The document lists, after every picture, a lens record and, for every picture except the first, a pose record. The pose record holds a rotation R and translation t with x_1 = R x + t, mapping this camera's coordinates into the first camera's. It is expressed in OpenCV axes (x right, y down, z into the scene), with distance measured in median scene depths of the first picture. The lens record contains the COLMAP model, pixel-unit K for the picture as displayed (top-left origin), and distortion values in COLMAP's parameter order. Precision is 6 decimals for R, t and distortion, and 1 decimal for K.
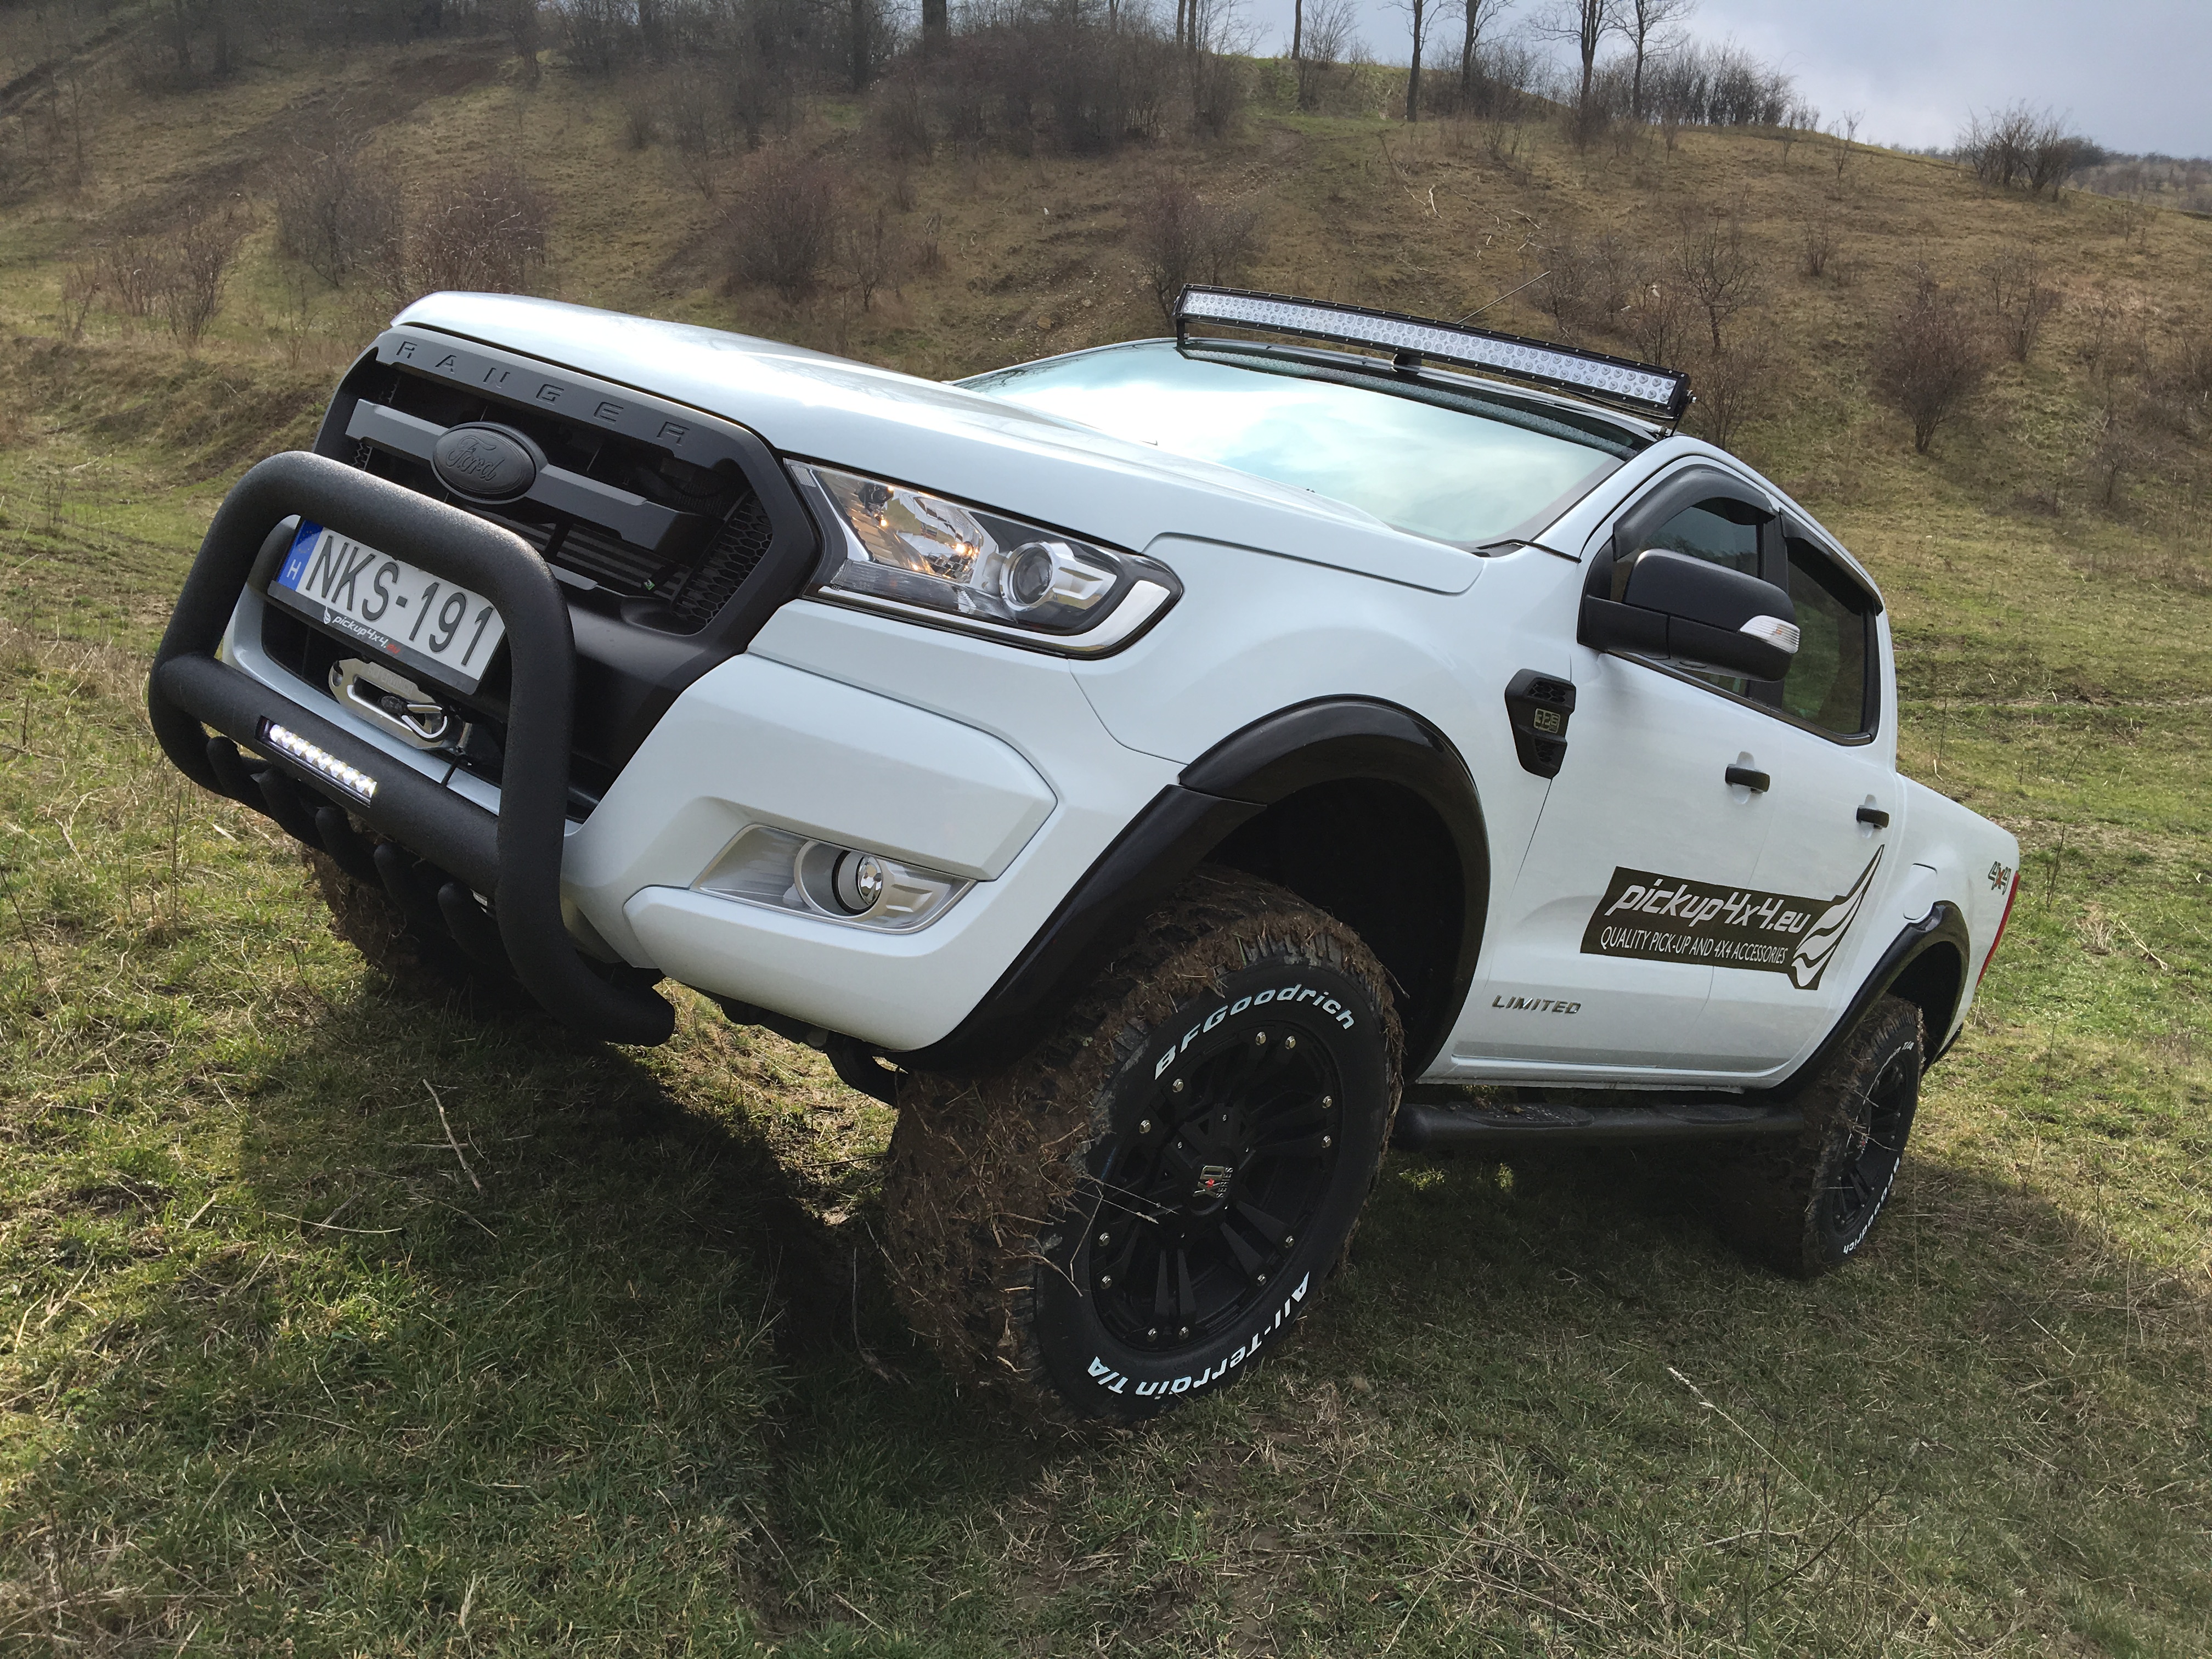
lens RADIAL K [[1879.7, 0, 1106.0], [0, 1879.7, 829.5], [0, 0, 1]] dist [0.095517, -0.213079]
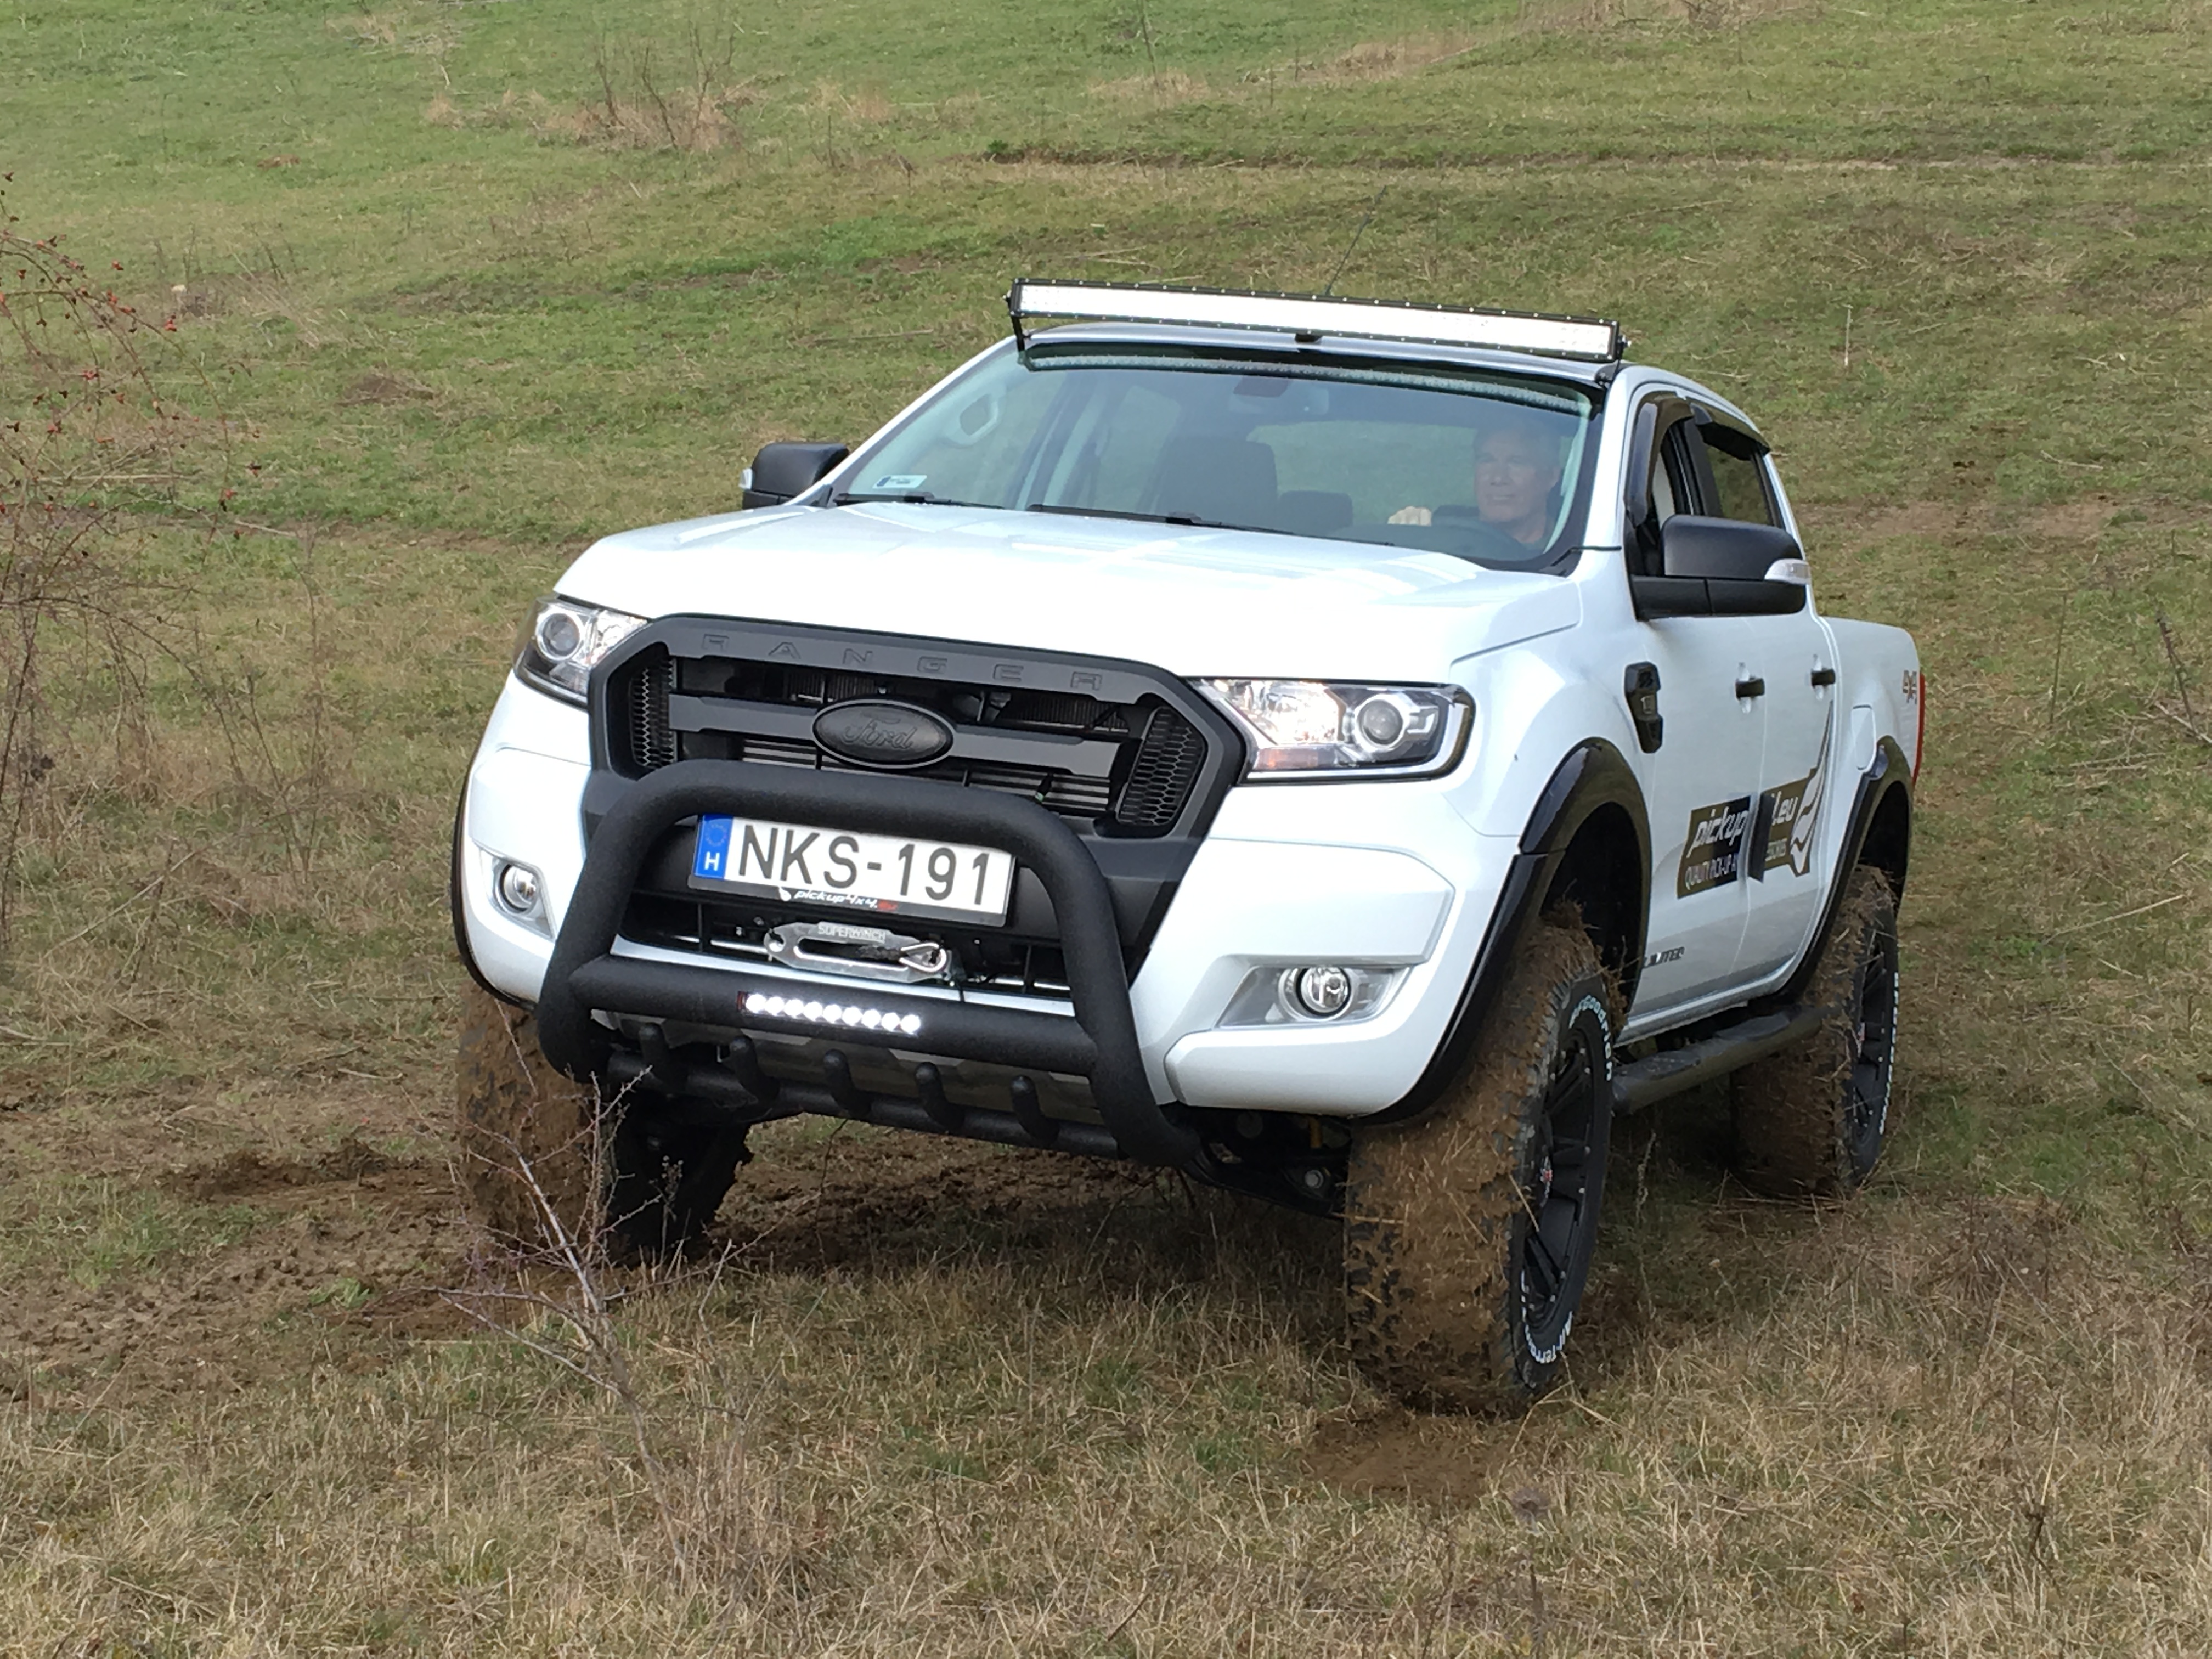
lens RADIAL K [[4144.5, 0, 1106.0], [0, 4144.5, 829.5], [0, 0, 1]] dist [0.073280, 0.091956]
pose [[0.920322, -0.249364, 0.301372, -0.967918], [0.242042, 0.968280, 0.062043, -0.255888], [-0.307283, 0.015846, 0.951486, -1.452002]]
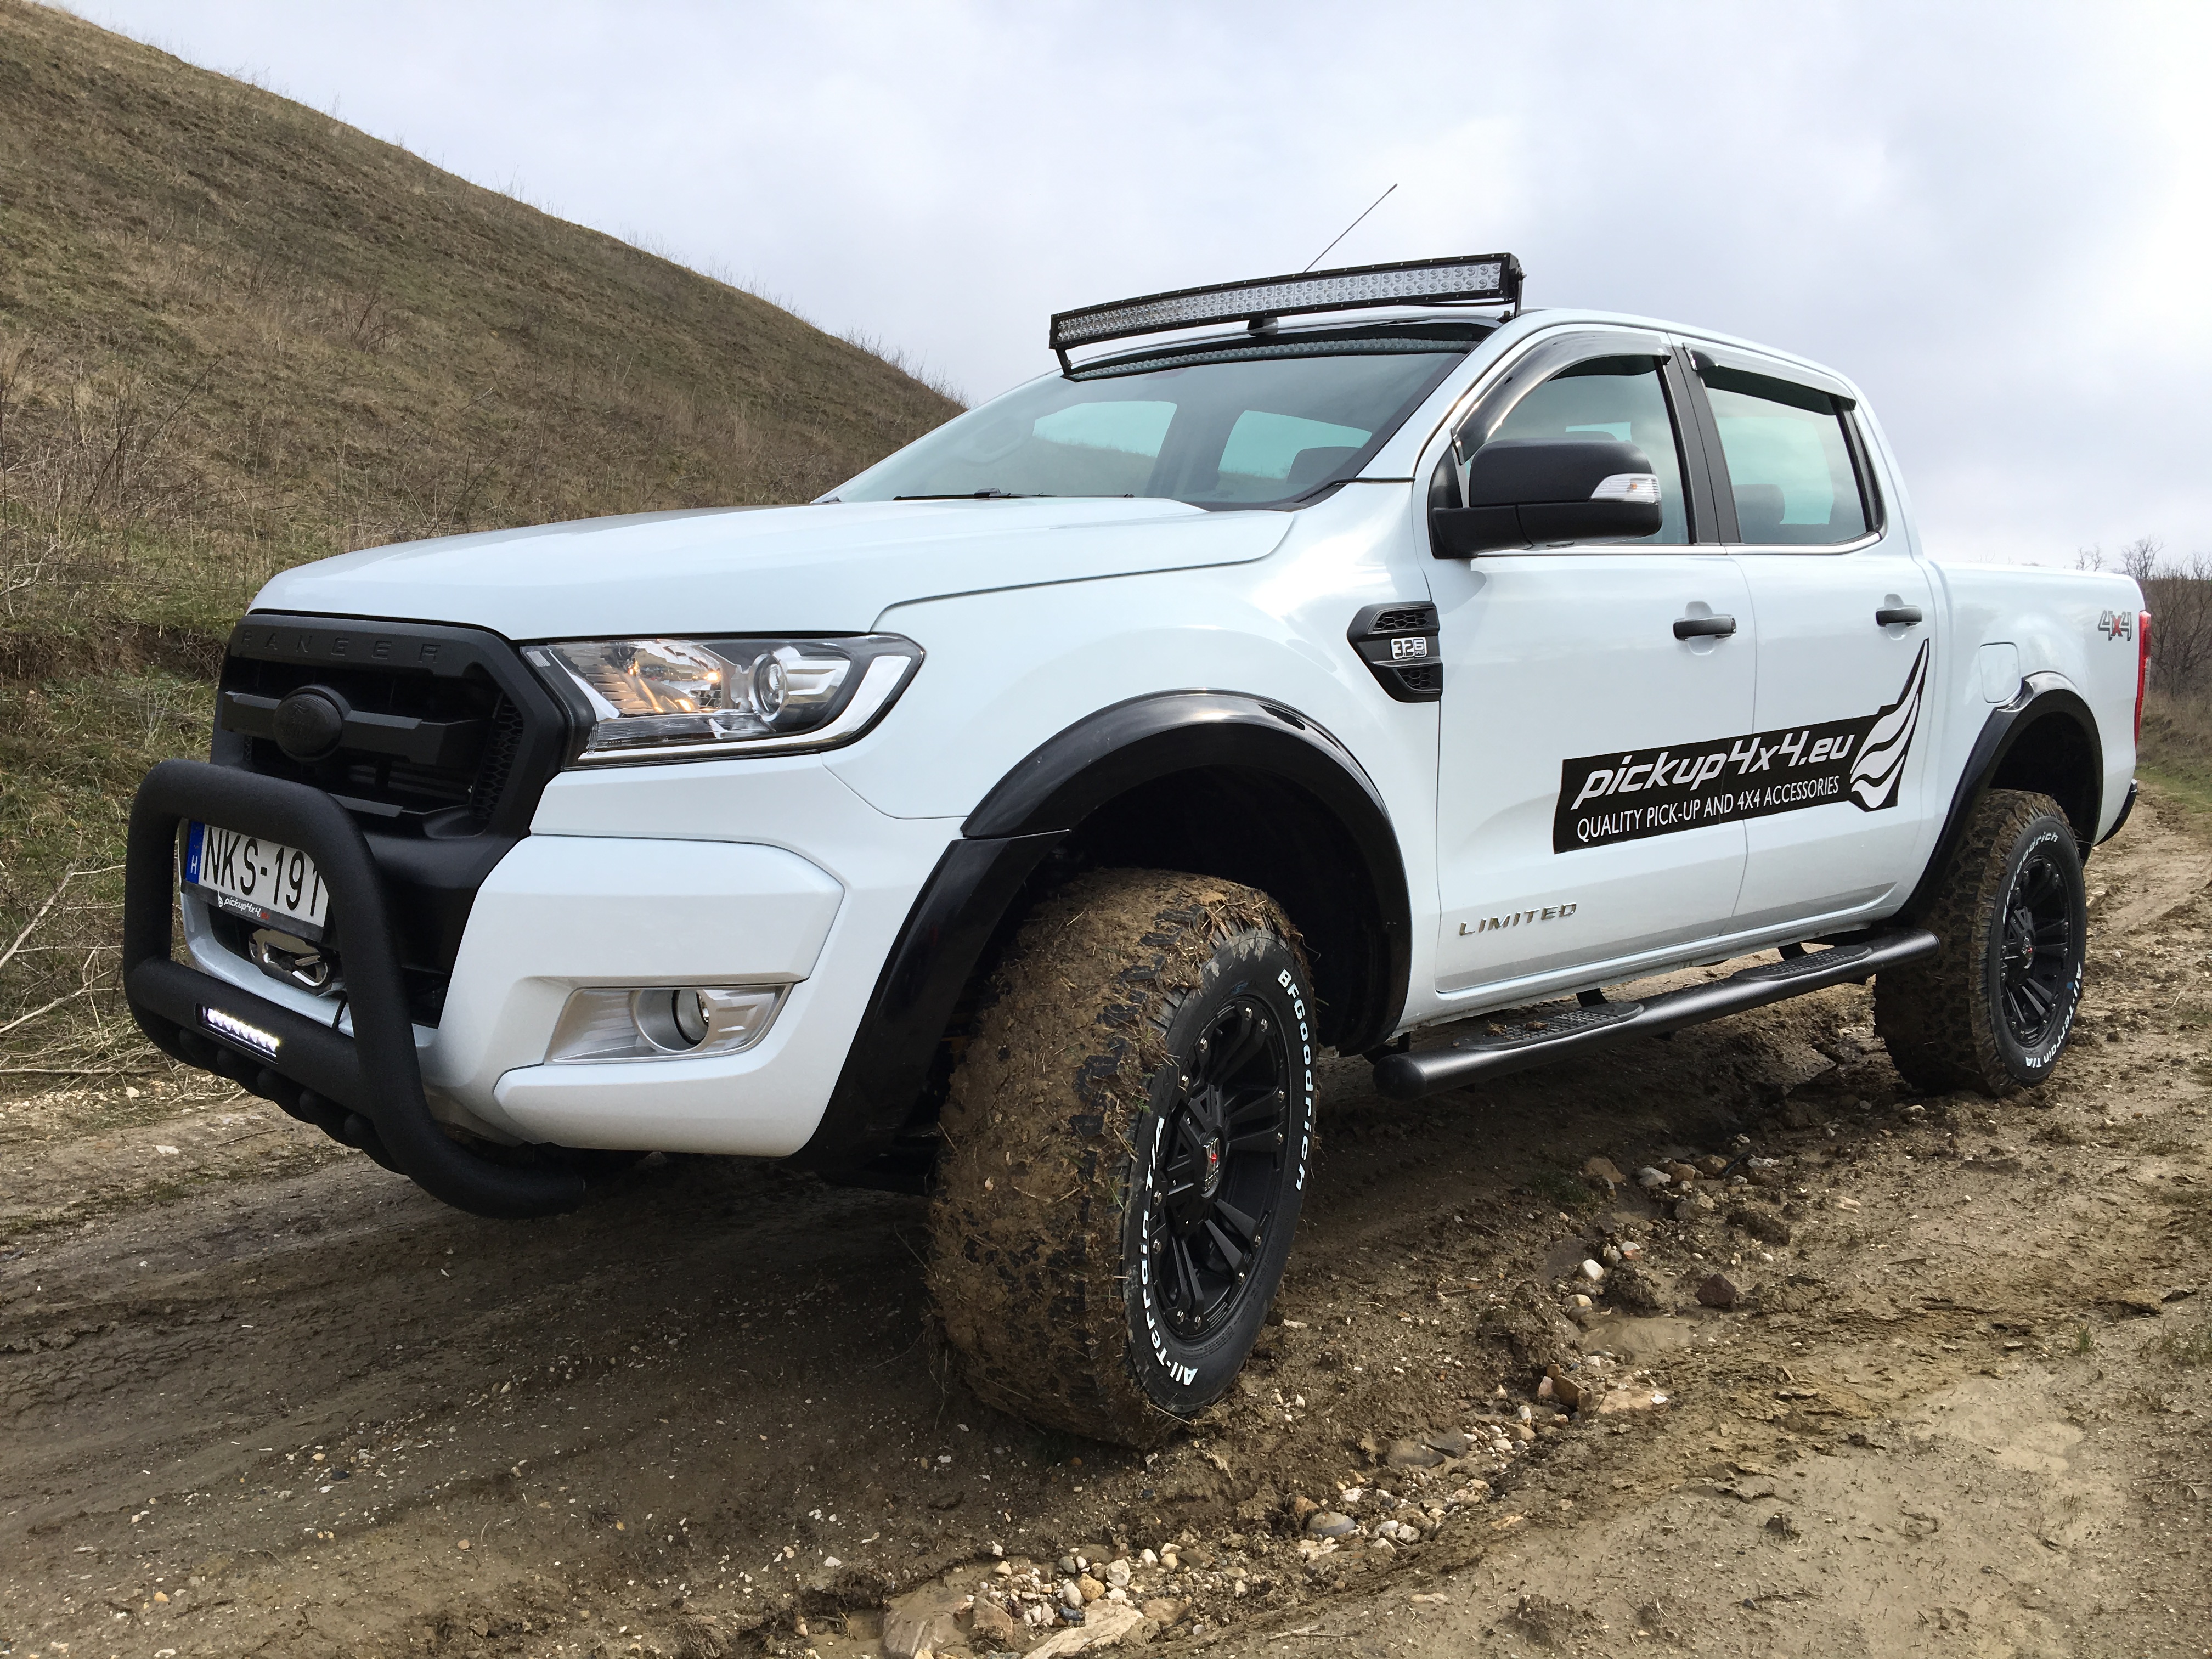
lens RADIAL K [[1879.7, 0, 1106.0], [0, 1879.7, 829.5], [0, 0, 1]] dist [0.095517, -0.213079]
pose [[0.949272, -0.279025, -0.145012, 0.237350], [0.278305, 0.960150, -0.025646, 0.017881], [0.146390, -0.016012, 0.989097, -0.001799]]
